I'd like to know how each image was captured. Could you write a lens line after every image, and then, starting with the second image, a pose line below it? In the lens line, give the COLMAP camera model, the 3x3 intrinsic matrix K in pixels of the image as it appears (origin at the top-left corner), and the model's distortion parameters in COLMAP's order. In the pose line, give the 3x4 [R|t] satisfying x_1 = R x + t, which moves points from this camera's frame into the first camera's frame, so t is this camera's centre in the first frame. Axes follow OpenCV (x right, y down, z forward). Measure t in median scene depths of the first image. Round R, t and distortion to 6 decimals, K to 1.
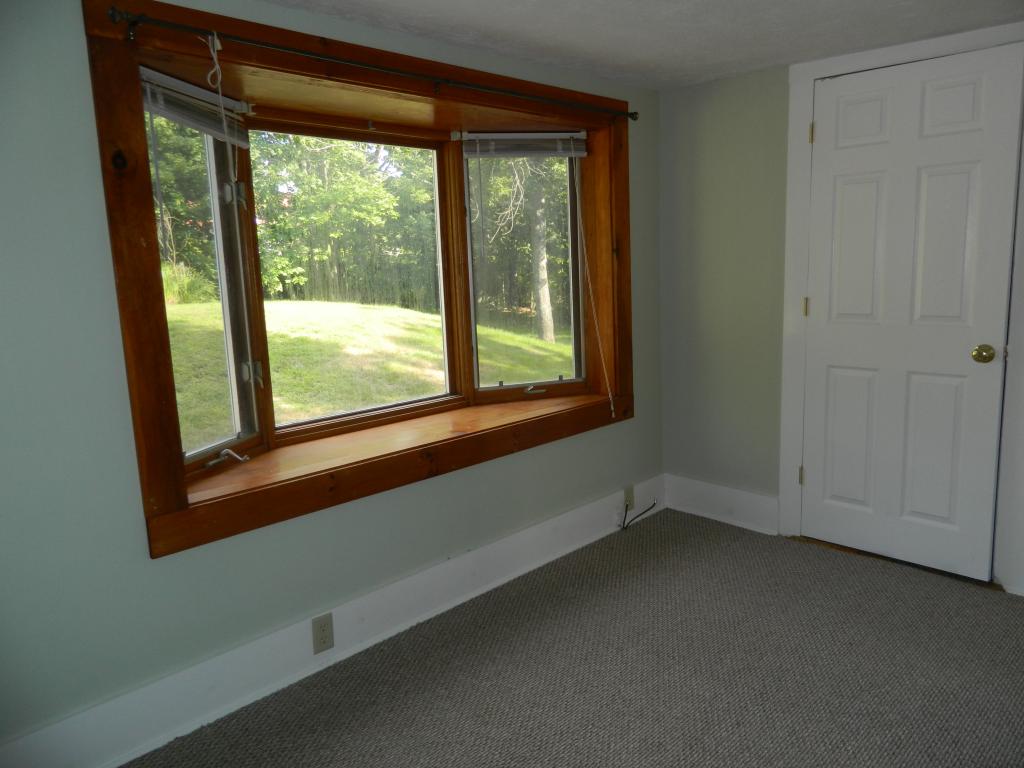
lens RADIAL K [[781.1, 0, 512.0], [0, 781.1, 384.0], [0, 0, 1]] dist [0.032466, -0.008717]
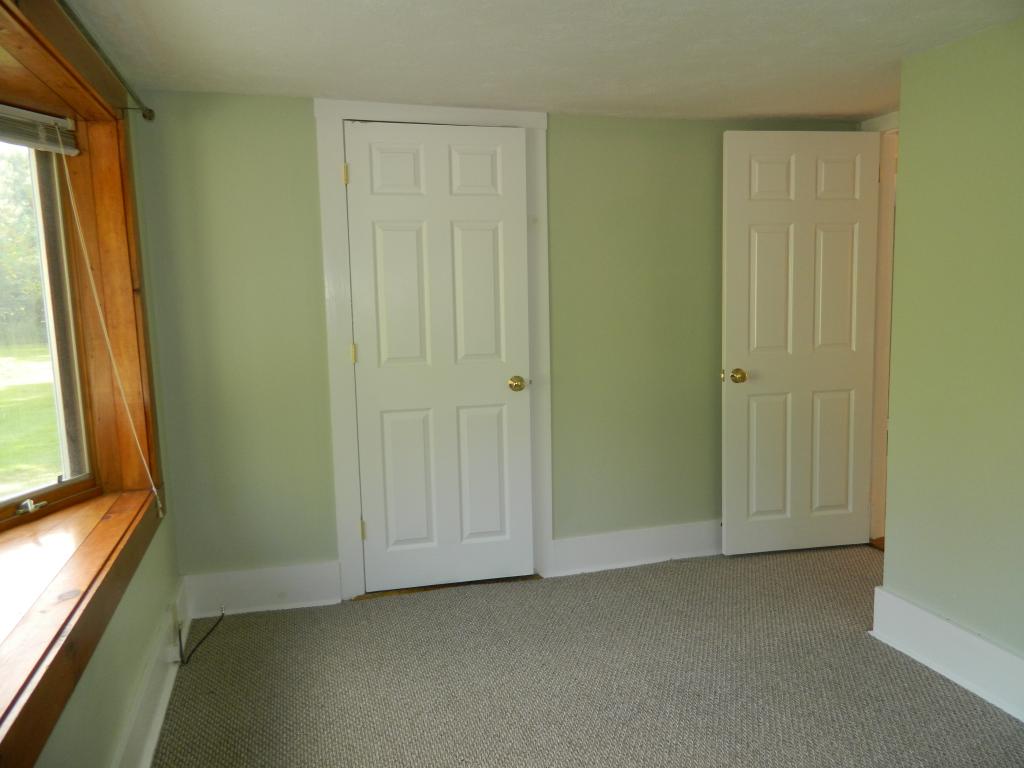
lens RADIAL K [[781.1, 0, 512.0], [0, 781.1, 384.0], [0, 0, 1]] dist [0.032466, -0.008717]
pose [[0.490811, -0.082683, 0.867334, -0.348672], [0.142425, 0.989710, 0.013753, -0.045464], [-0.859546, 0.116780, 0.497537, 0.350181]]
